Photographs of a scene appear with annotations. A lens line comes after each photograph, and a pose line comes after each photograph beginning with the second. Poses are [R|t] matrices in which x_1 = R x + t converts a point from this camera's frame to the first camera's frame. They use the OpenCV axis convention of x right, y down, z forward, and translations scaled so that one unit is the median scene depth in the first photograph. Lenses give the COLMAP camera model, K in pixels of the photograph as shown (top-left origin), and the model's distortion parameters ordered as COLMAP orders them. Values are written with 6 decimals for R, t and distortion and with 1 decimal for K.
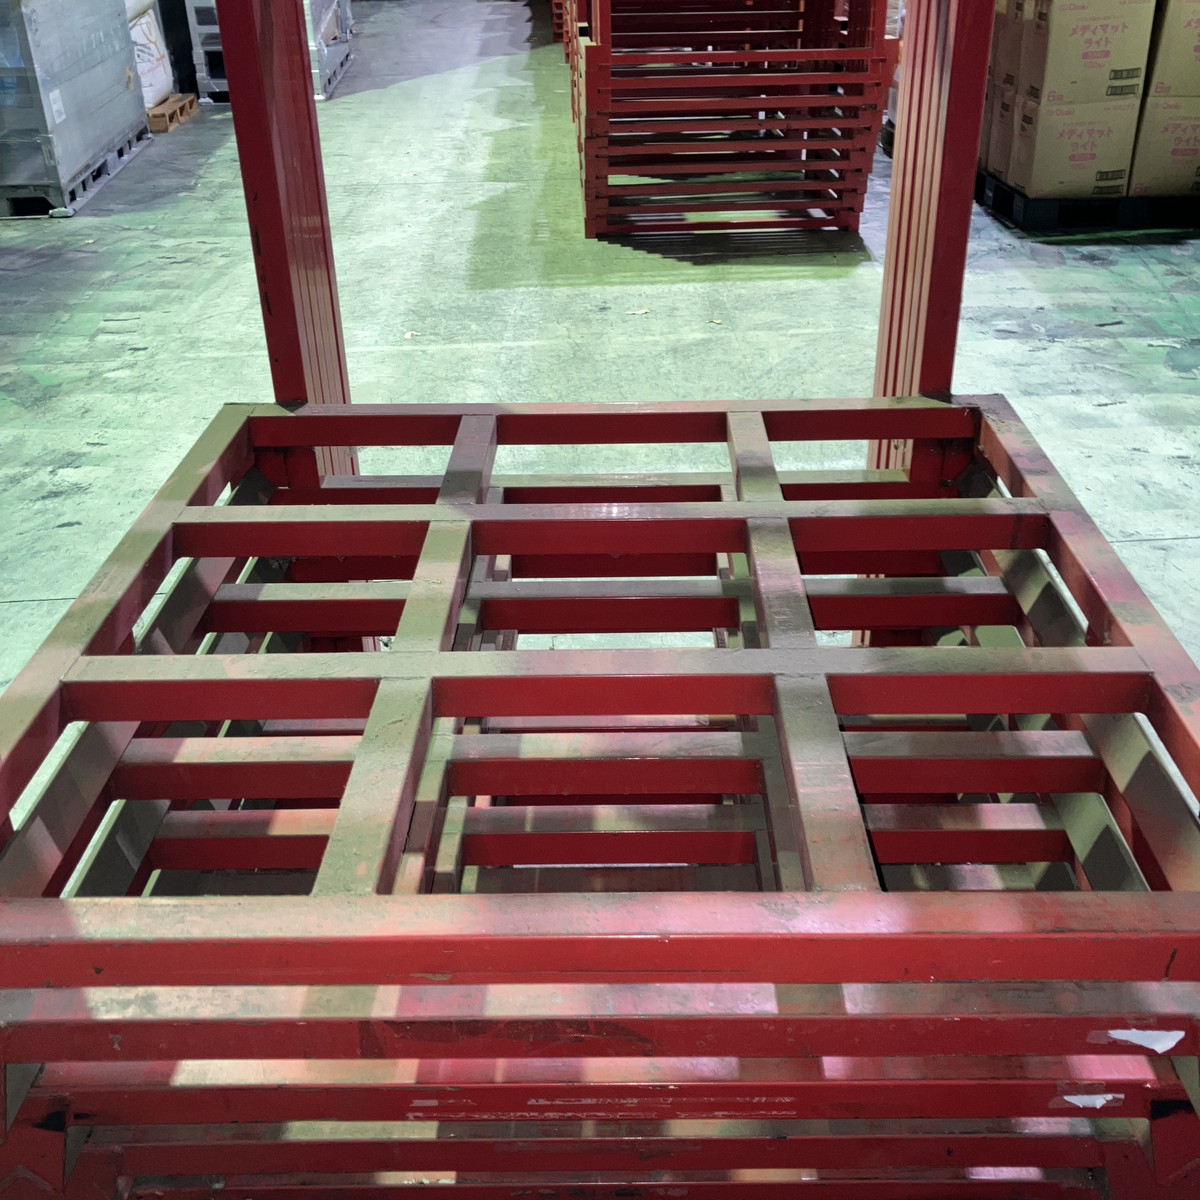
lens RADIAL K [[1305.1, 0, 626.3], [0, 1305.1, 607.3], [0, 0, 1]] dist [0.015029, 0.000000]
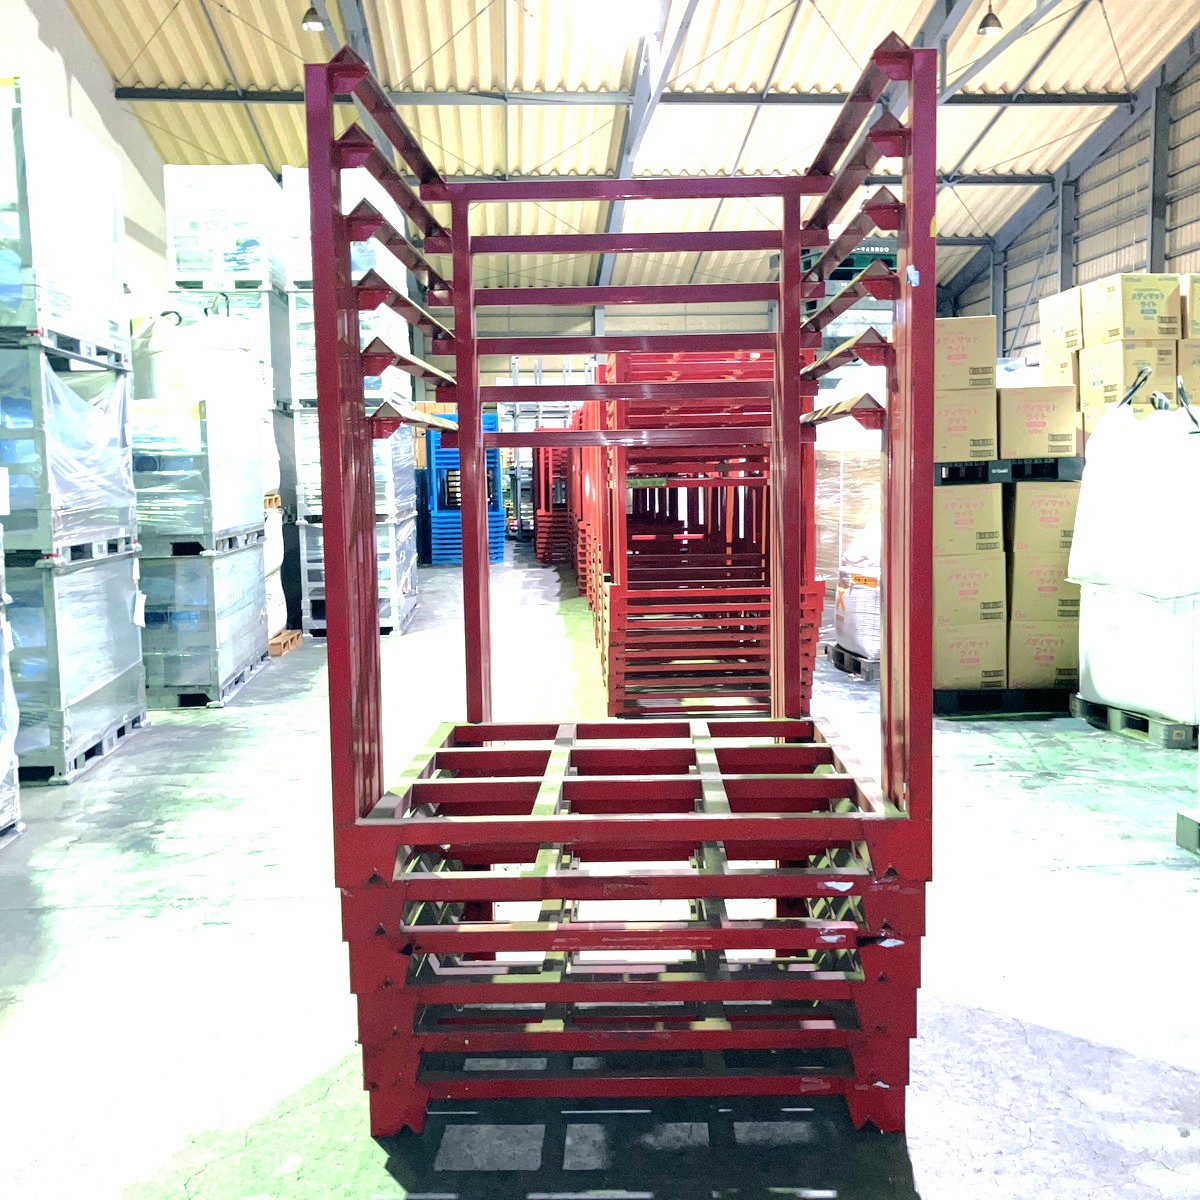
lens RADIAL K [[1305.1, 0, 610.0], [0, 1305.1, 600.4], [0, 0, 1]] dist [0.015029, 0.000000]
pose [[0.999796, -0.000979, -0.020159, -0.001899], [-0.007192, 0.915970, -0.401182, 0.135012], [0.018858, 0.401246, 0.915776, -0.258662]]
